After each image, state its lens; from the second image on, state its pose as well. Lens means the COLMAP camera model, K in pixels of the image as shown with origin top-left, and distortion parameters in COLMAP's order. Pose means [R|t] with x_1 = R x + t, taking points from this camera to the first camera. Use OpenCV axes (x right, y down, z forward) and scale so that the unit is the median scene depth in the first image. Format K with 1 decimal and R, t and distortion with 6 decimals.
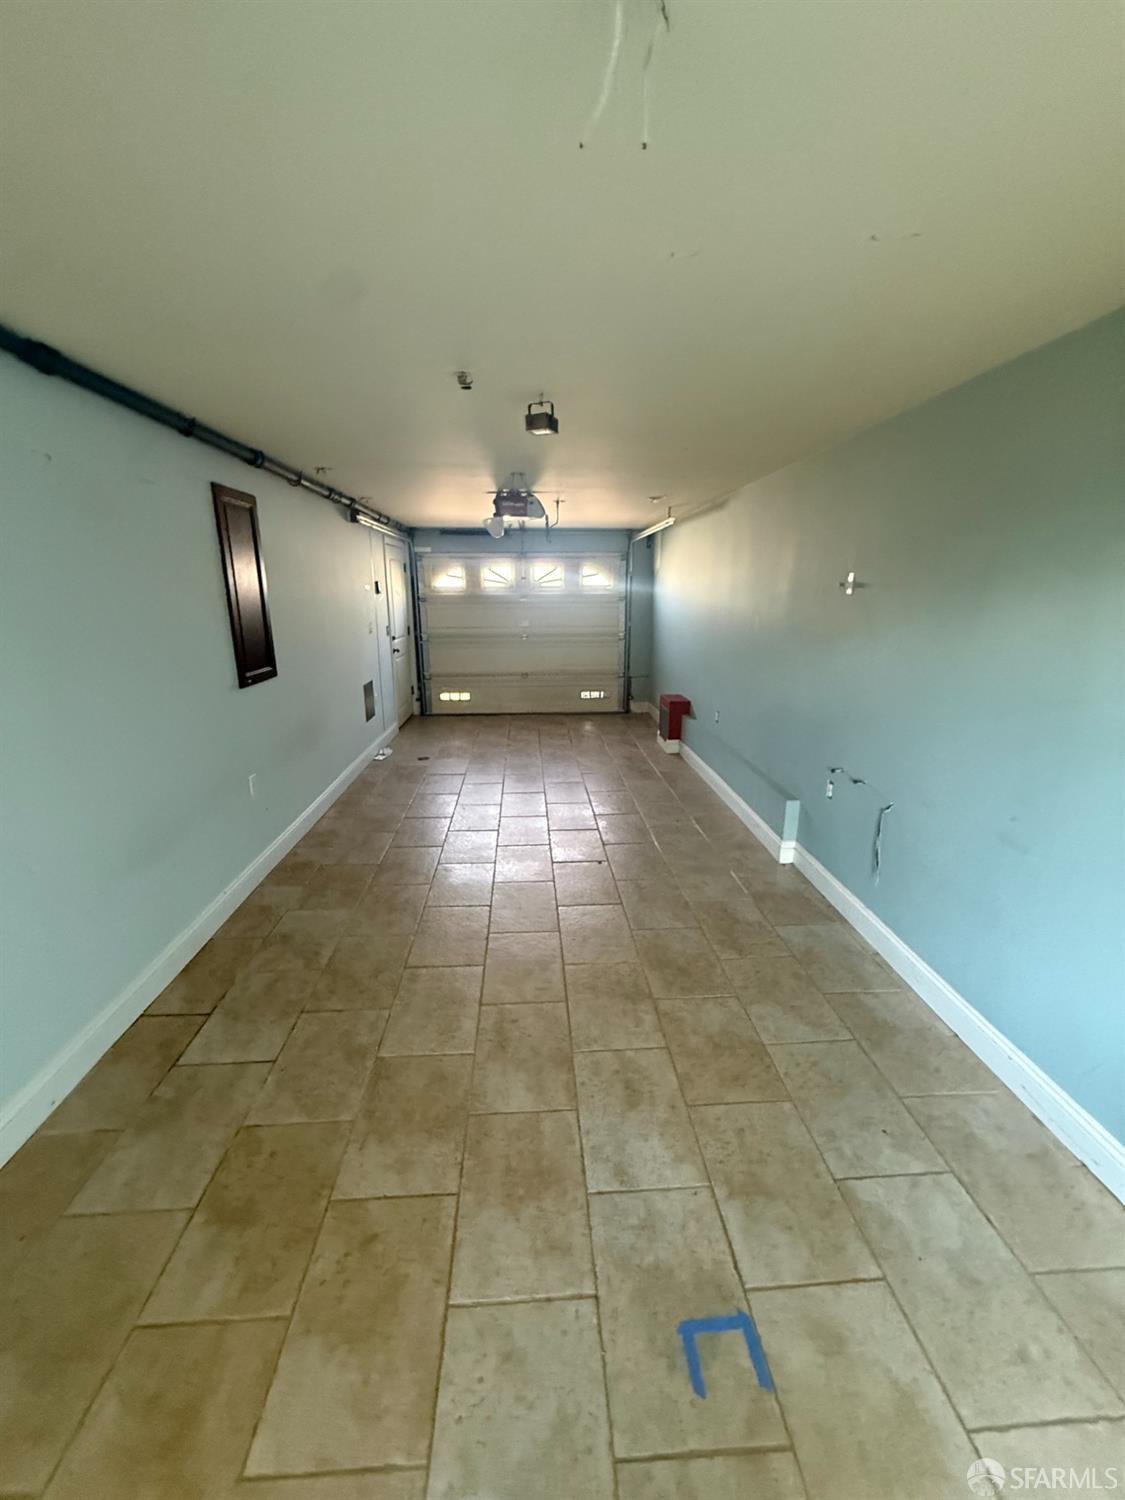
lens RADIAL K [[599.7, 0, 561.5], [0, 599.7, 749.1], [0, 0, 1]] dist [-0.001250, 0.000453]
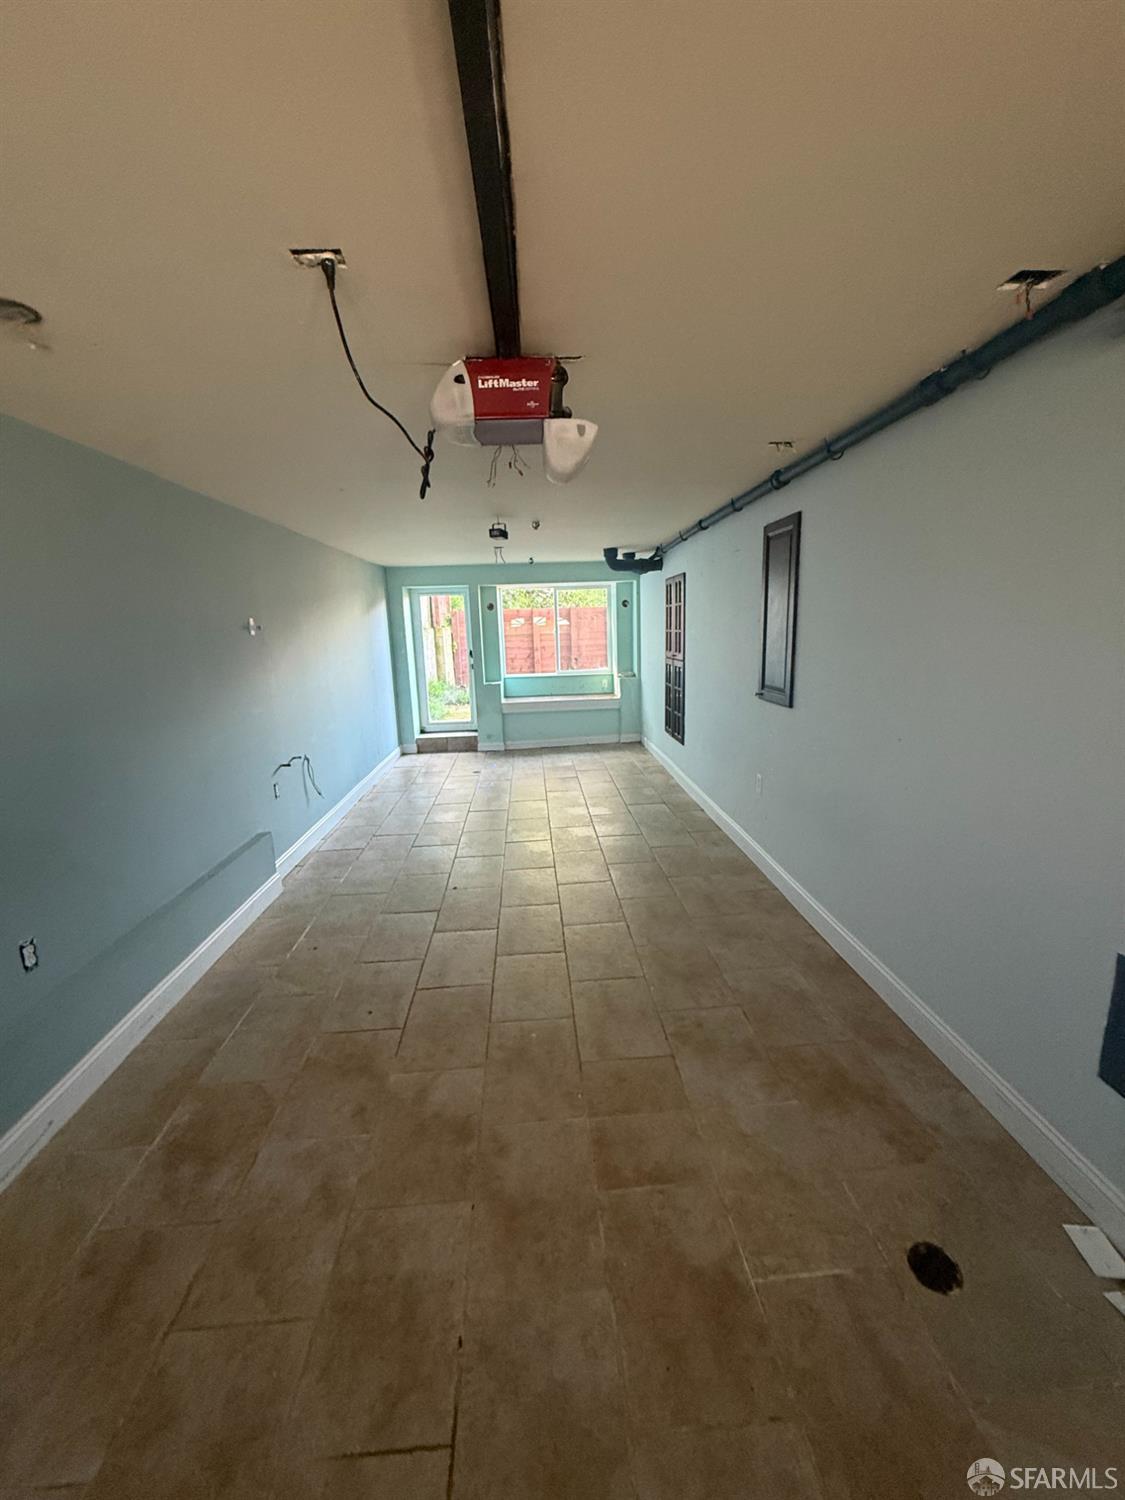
lens RADIAL K [[599.7, 0, 560.7], [0, 599.7, 749.5], [0, 0, 1]] dist [-0.001250, 0.000453]
pose [[-0.999418, 0.031577, 0.012904, -0.157669], [0.033993, 0.890373, 0.453961, -0.549321], [0.002845, 0.454135, -0.890928, 2.064947]]
